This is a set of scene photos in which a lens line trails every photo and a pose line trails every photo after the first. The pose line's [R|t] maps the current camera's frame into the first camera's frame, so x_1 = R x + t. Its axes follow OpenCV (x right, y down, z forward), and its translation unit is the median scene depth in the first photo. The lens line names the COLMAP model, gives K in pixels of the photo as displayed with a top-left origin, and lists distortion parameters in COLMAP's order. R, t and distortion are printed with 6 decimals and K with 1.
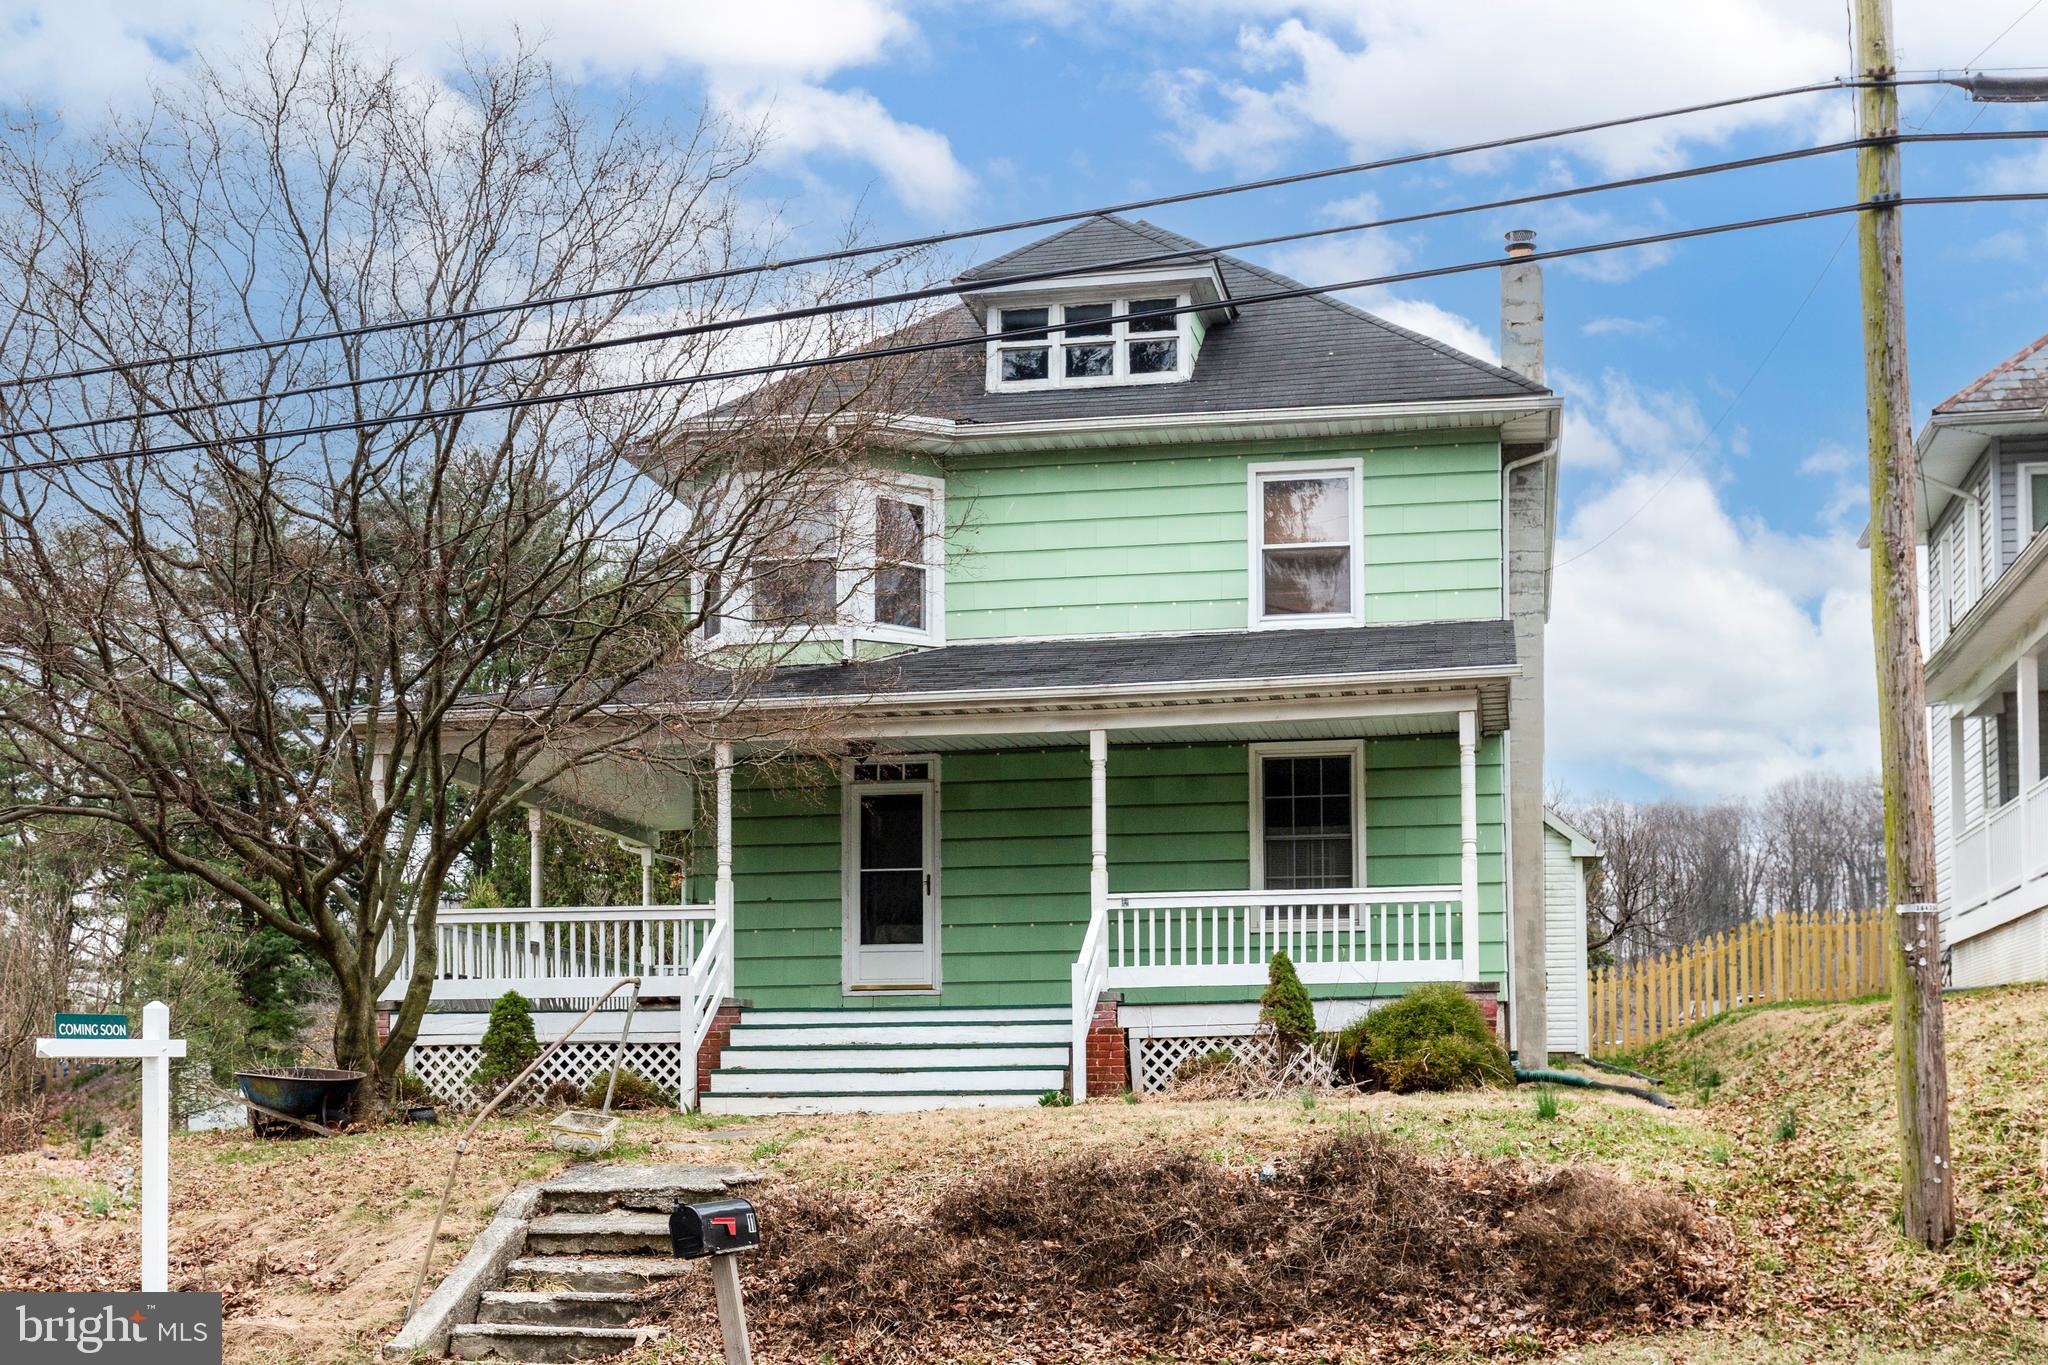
lens RADIAL K [[2195.7, 0, 1074.6], [0, 2195.7, 839.1], [0, 0, 1]] dist [0.024680, 0.000000]
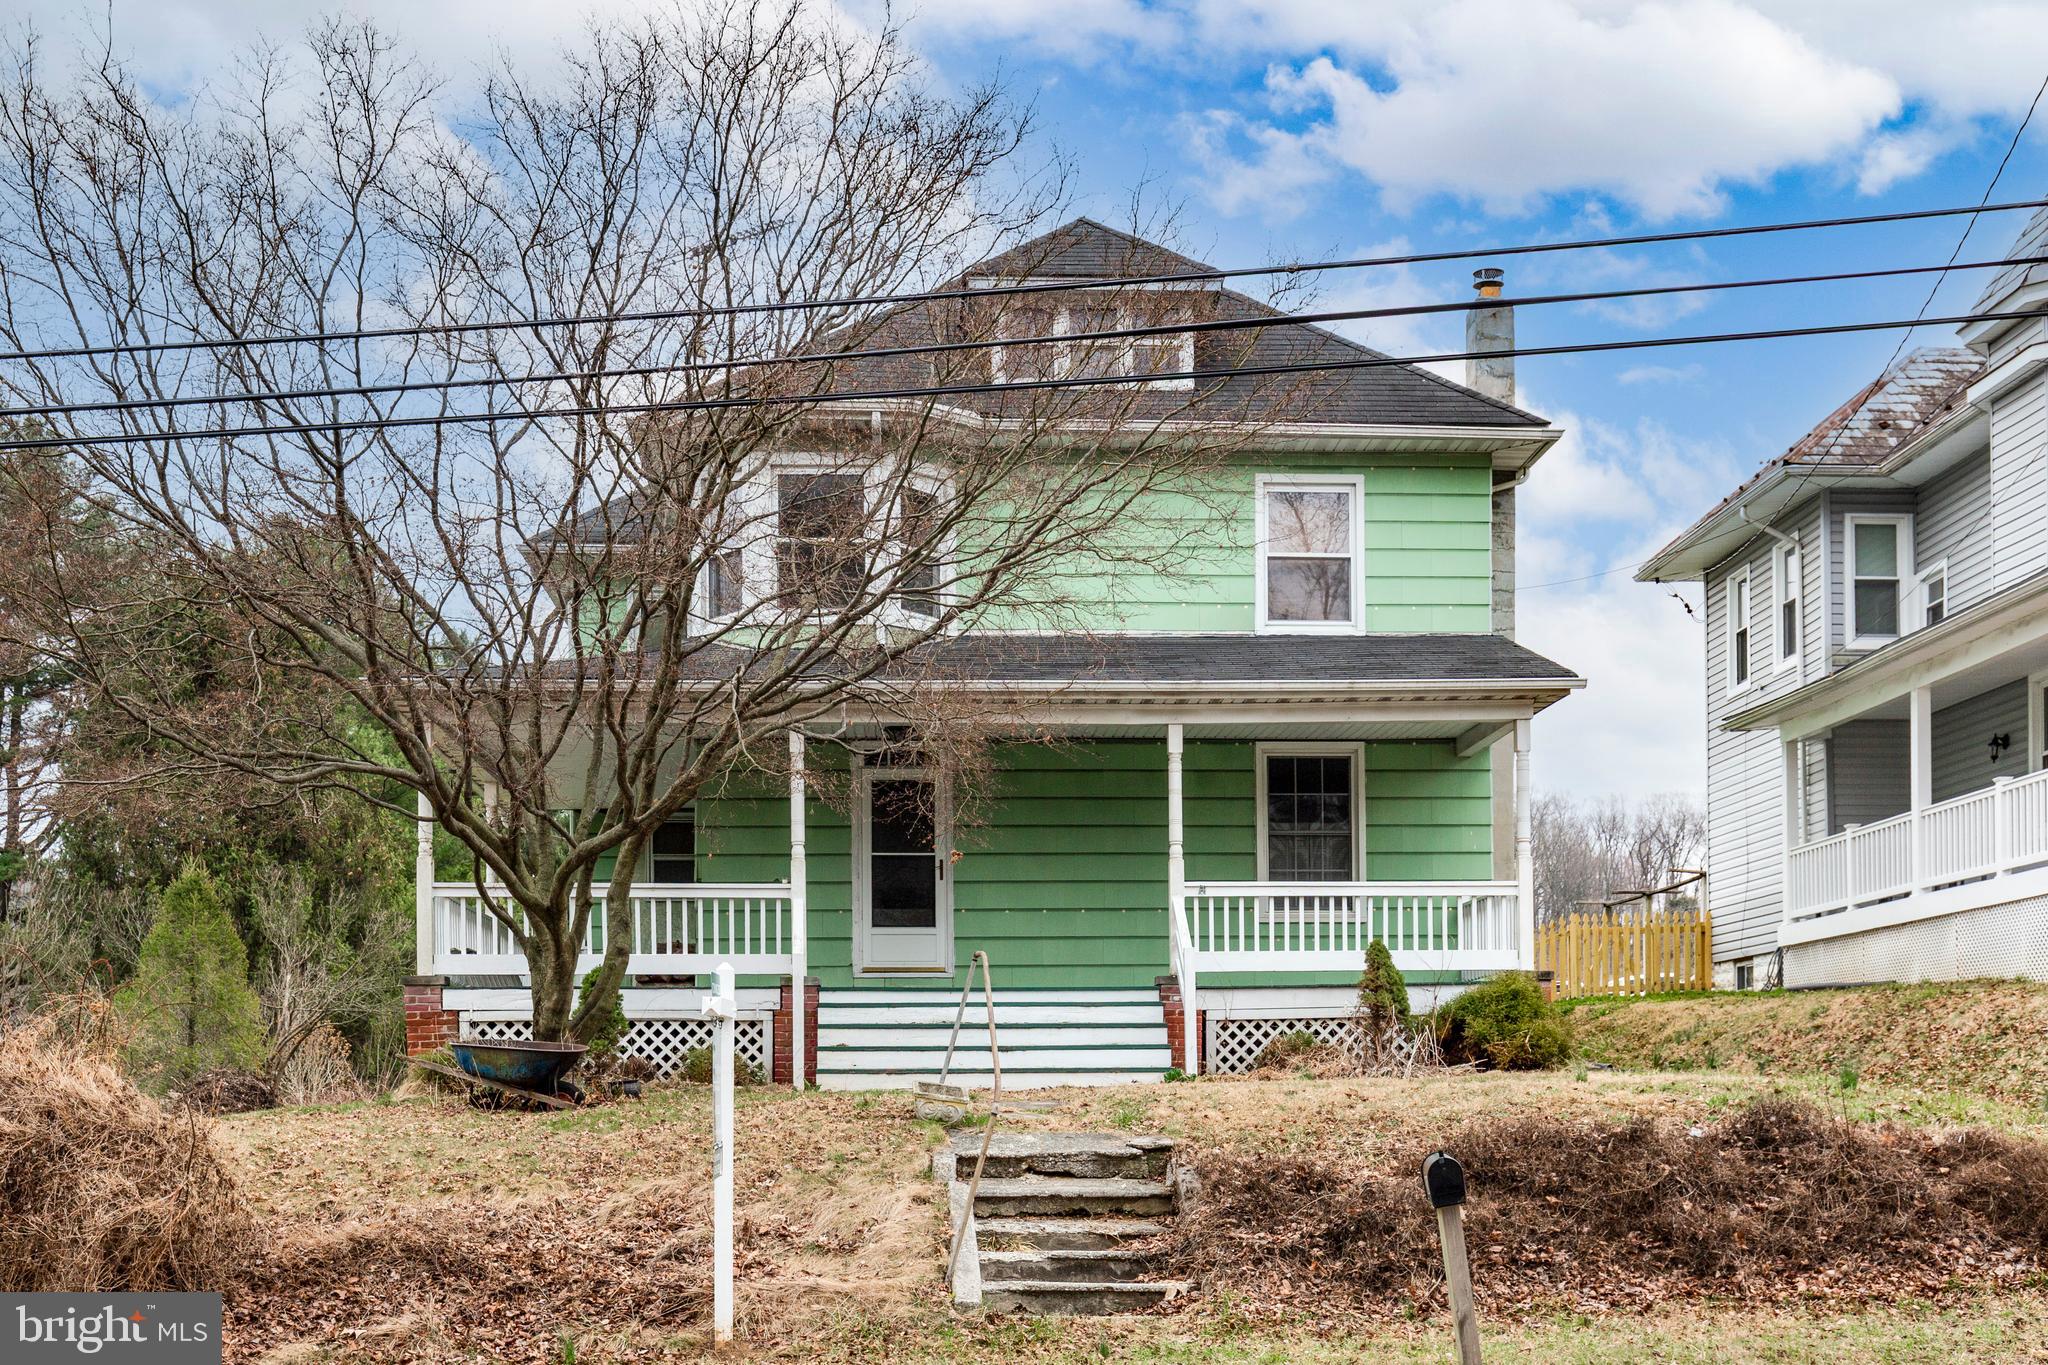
lens RADIAL K [[2197.7, 0, 988.2], [0, 2197.7, 895.1], [0, 0, 1]] dist [0.017548, 0.000000]
pose [[0.977812, 0.020455, 0.208482, -0.291602], [-0.026105, 0.999362, 0.024387, 0.008120], [-0.207850, -0.029288, 0.977722, -0.002264]]
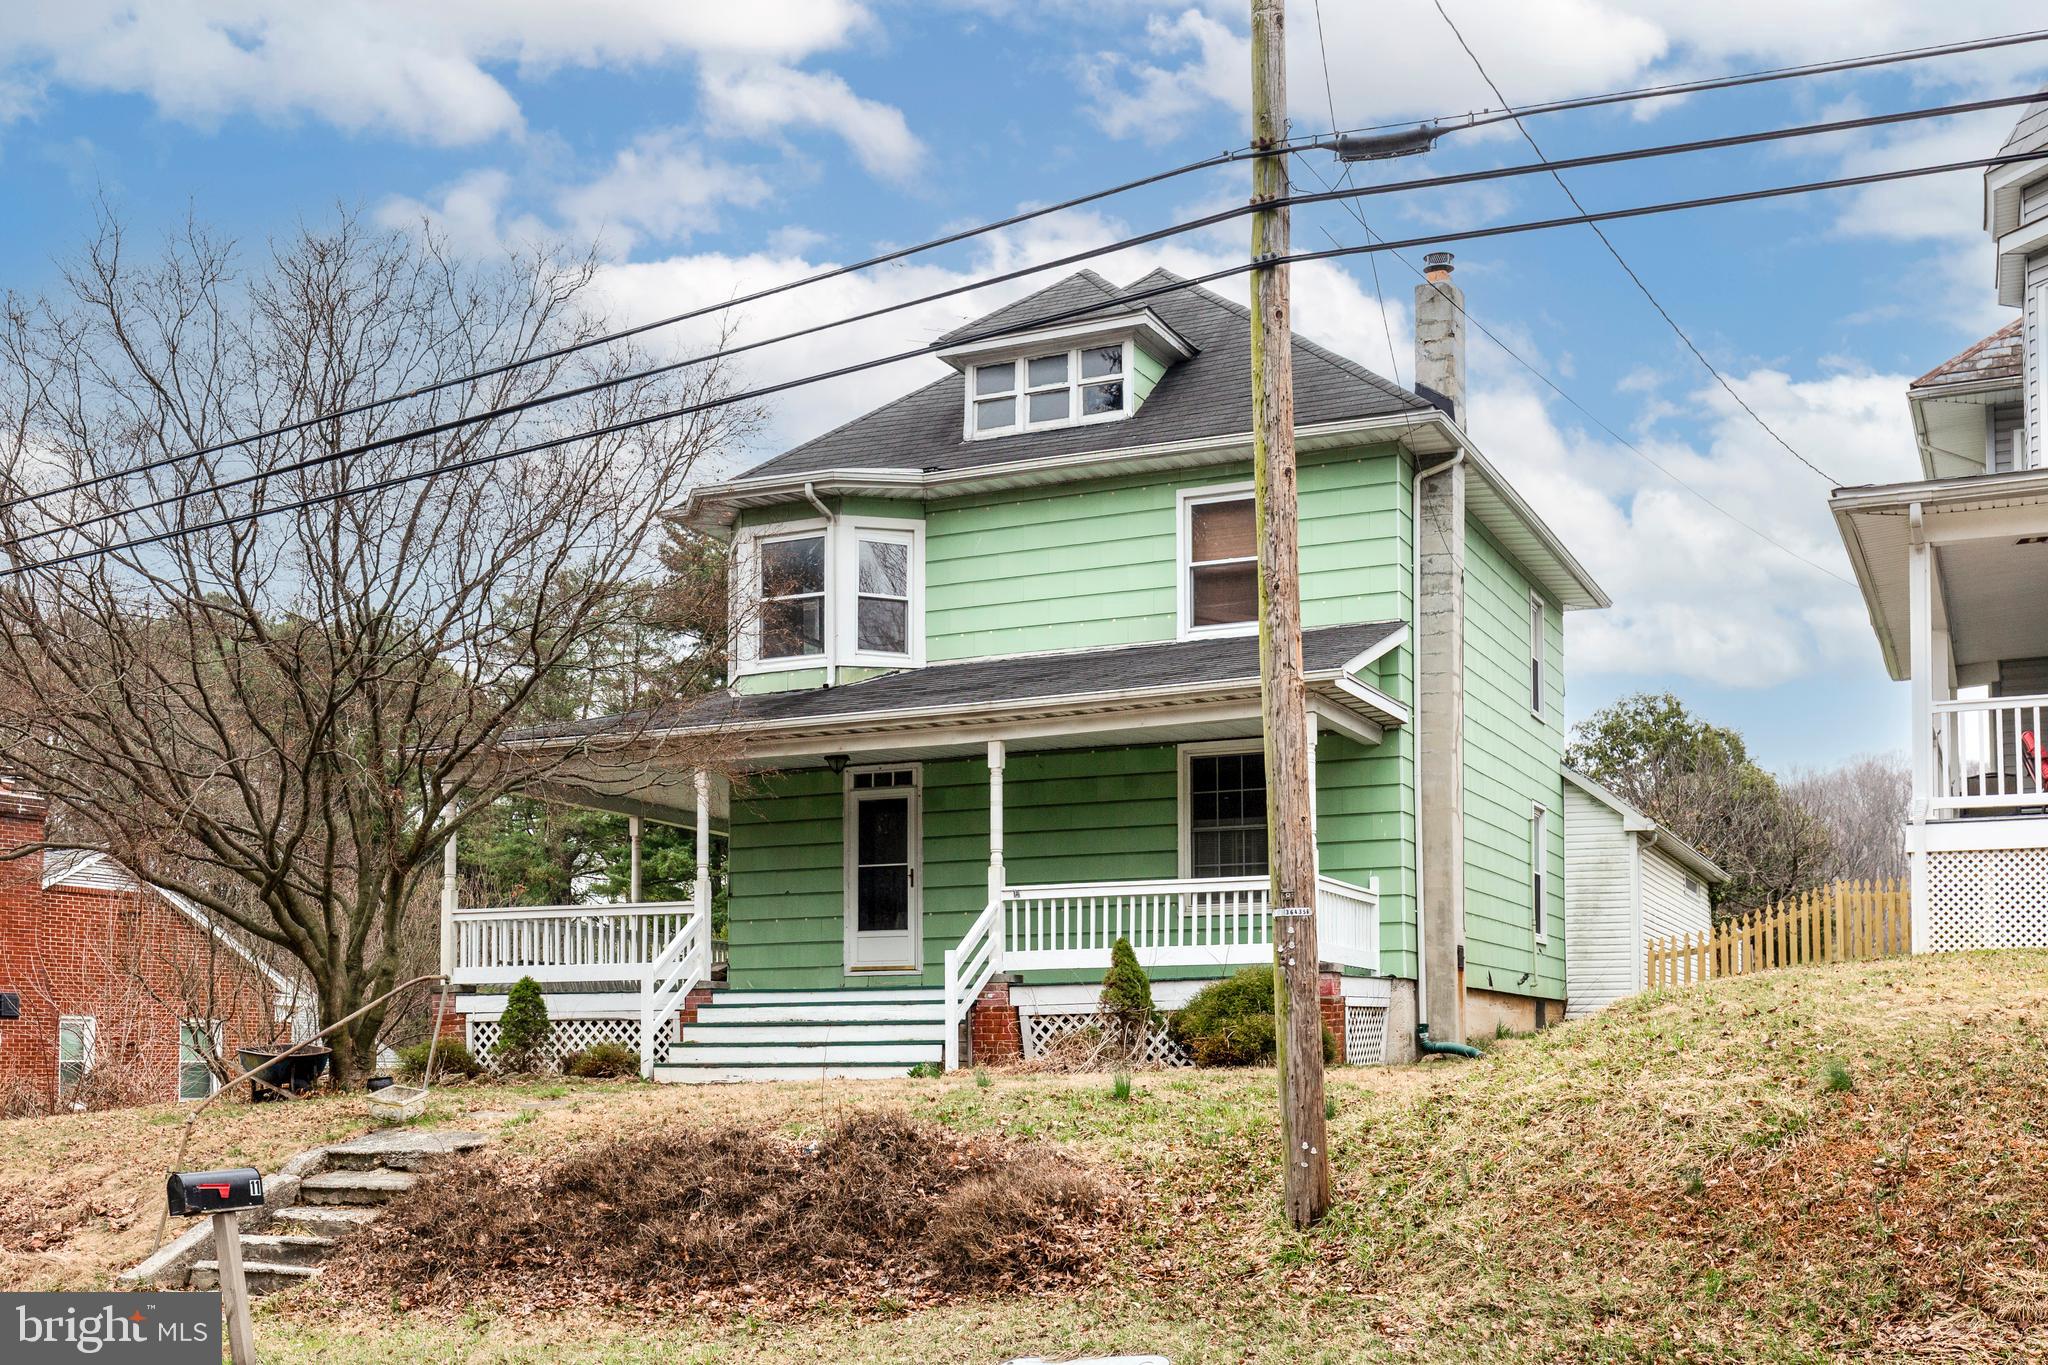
lens RADIAL K [[2001.2, 0, 1001.0], [0, 2001.2, 800.8], [0, 0, 1]] dist [0.021950, 0.000000]
pose [[0.968854, -0.029189, -0.245908, 0.265500], [0.028056, 0.999573, -0.008110, -0.010590], [0.246040, 0.000958, 0.969259, 0.005906]]
